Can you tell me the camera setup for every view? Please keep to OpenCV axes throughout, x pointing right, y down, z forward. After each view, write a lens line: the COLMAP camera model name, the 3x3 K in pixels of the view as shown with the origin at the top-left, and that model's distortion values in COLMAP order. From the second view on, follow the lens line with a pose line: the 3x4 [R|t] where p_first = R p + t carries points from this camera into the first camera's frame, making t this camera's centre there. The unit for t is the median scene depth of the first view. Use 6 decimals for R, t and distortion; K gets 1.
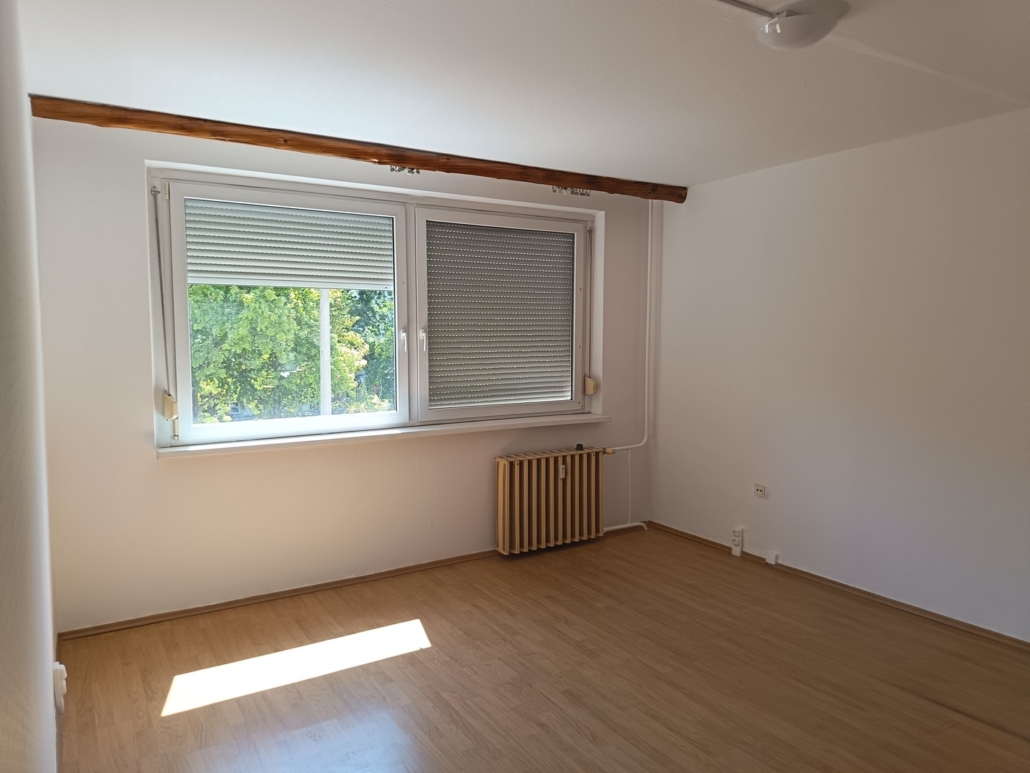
lens RADIAL K [[727.4, 0, 506.3], [0, 727.4, 383.0], [0, 0, 1]] dist [0.041041, -0.041675]
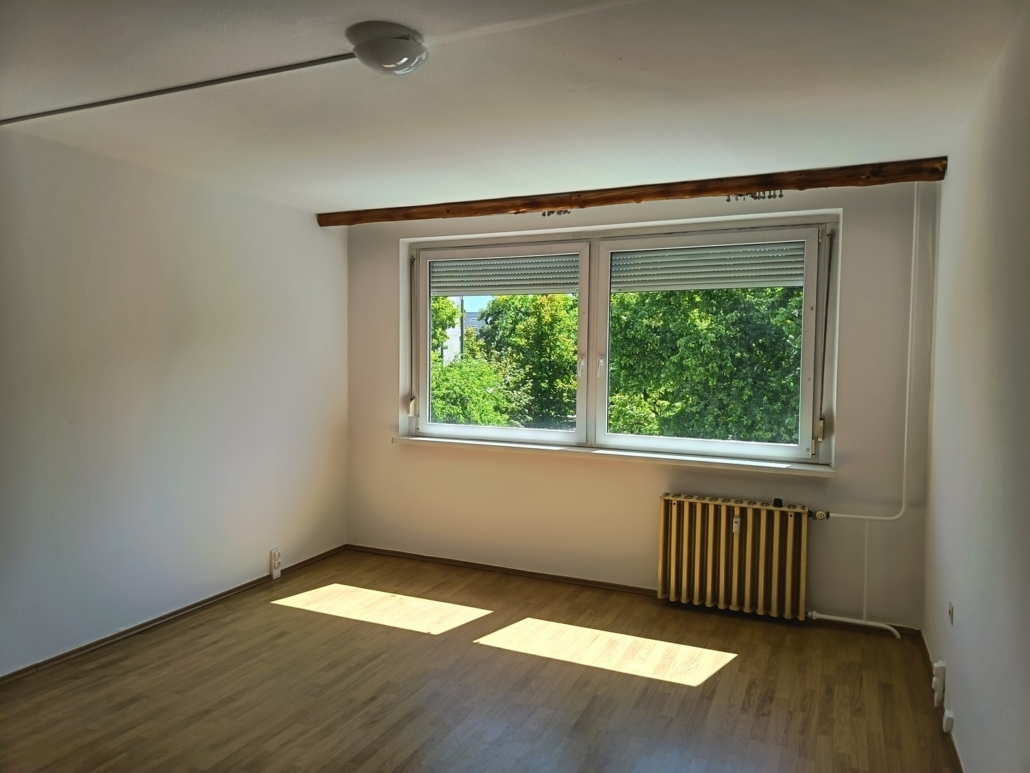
lens RADIAL K [[727.4, 0, 514.8], [0, 727.4, 395.0], [0, 0, 1]] dist [0.041041, -0.041675]
pose [[0.543543, 0.059994, -0.837235, 0.675967], [-0.068344, 0.997294, 0.027094, -0.037806], [0.836594, 0.042494, 0.546172, 0.320096]]
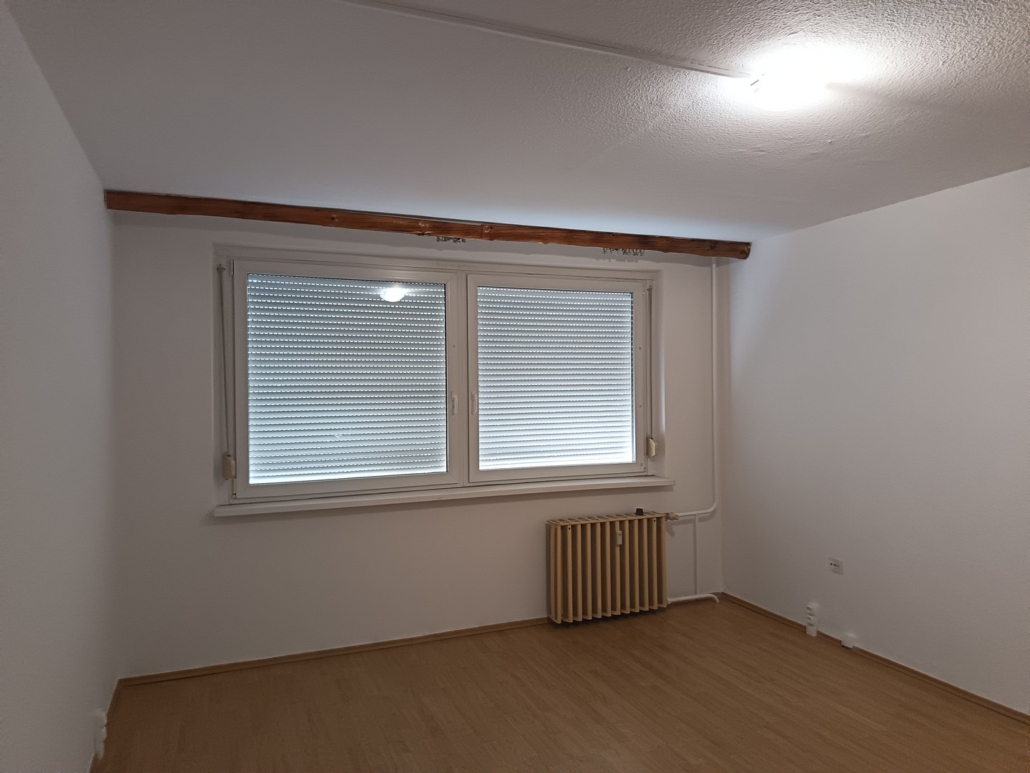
lens RADIAL K [[727.4, 0, 509.6], [0, 727.4, 380.4], [0, 0, 1]] dist [0.041041, -0.041675]
pose [[0.985770, -0.008765, -0.167871, 0.102712], [-0.004543, 0.996886, -0.078723, -0.009130], [0.168038, 0.078365, 0.982661, 0.010183]]
